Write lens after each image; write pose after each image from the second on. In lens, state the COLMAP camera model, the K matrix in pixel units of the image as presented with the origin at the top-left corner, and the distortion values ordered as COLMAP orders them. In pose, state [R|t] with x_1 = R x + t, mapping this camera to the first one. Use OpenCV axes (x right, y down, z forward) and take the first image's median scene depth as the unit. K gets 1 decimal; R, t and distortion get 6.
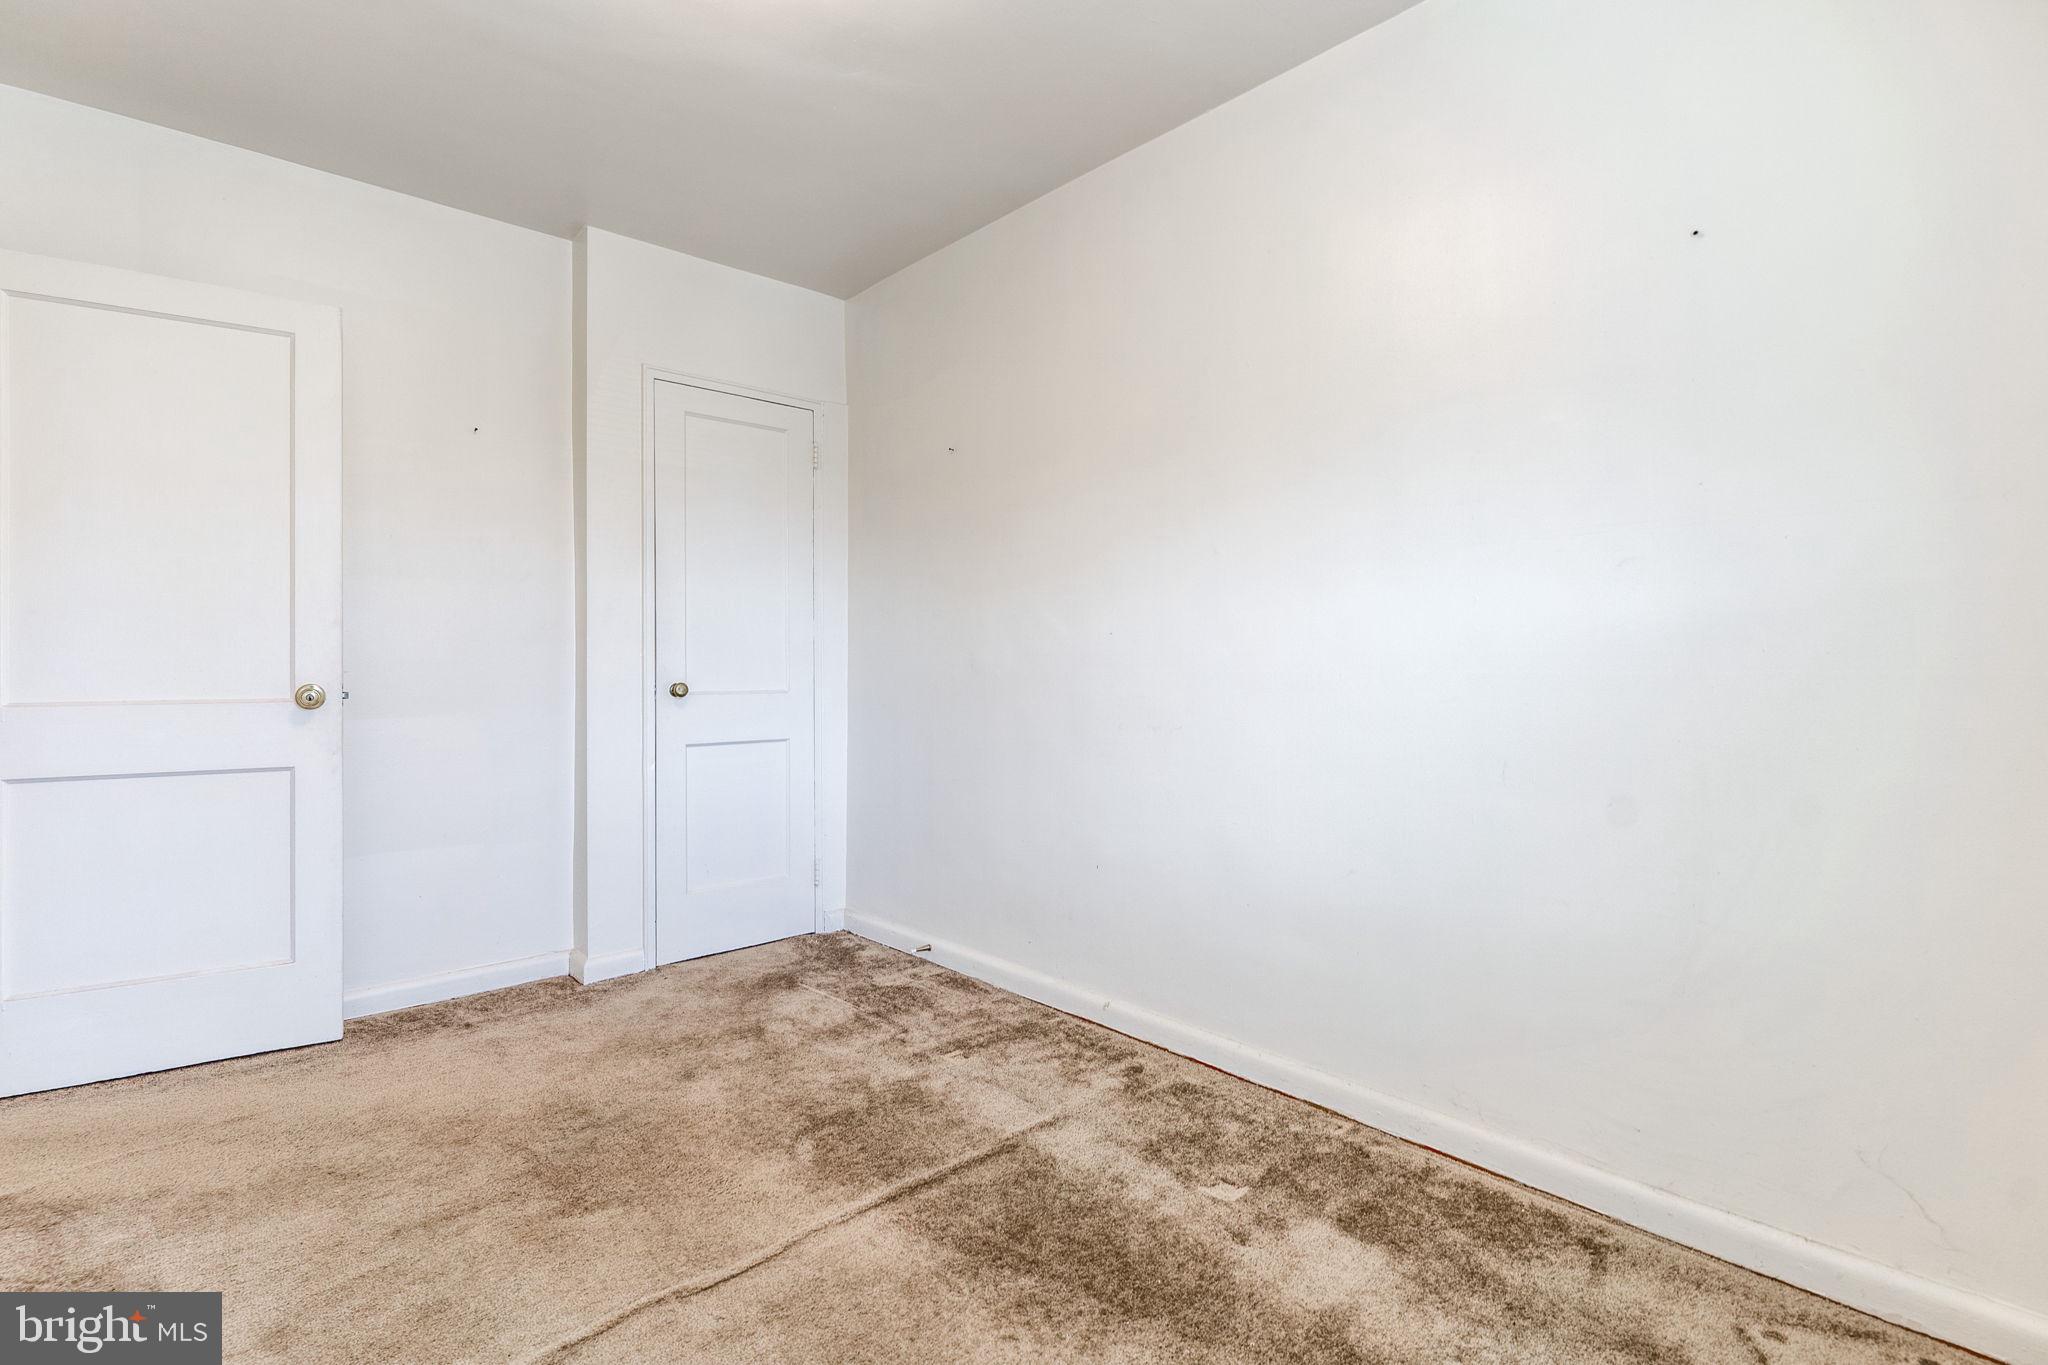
lens RADIAL K [[990.4, 0, 1011.6], [0, 990.4, 678.9], [0, 0, 1]] dist [0.001652, 0.000074]
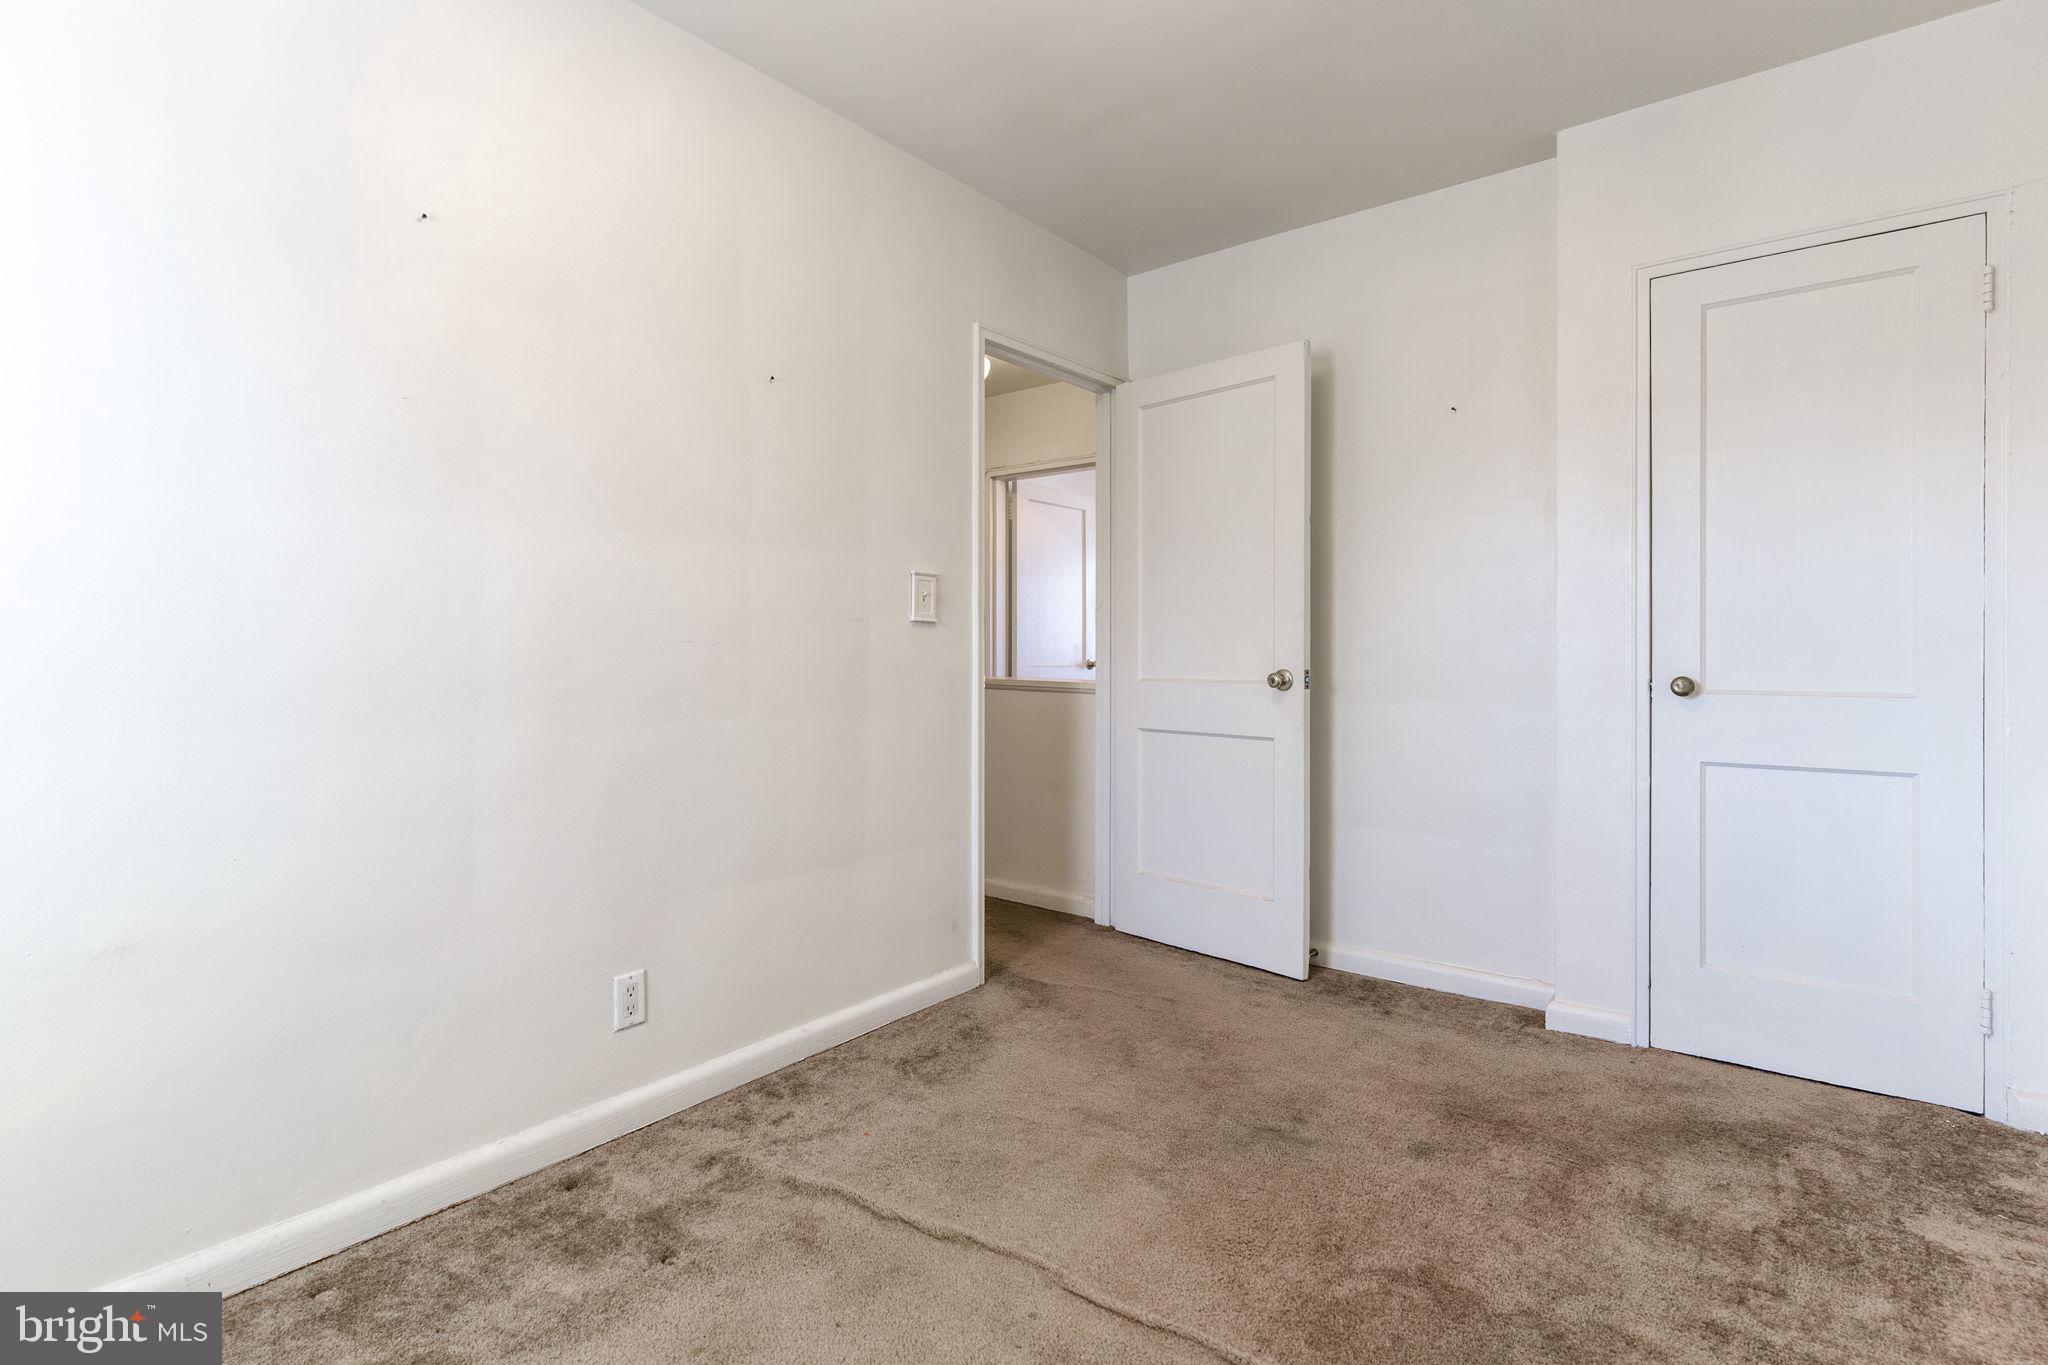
lens RADIAL K [[990.4, 0, 1013.4], [0, 990.4, 664.8], [0, 0, 1]] dist [0.001652, 0.000074]
pose [[0.165406, 0.011273, -0.986161, 0.374352], [-0.017115, 0.999817, 0.008558, -0.003372], [0.986077, 0.015462, 0.165569, 0.460199]]
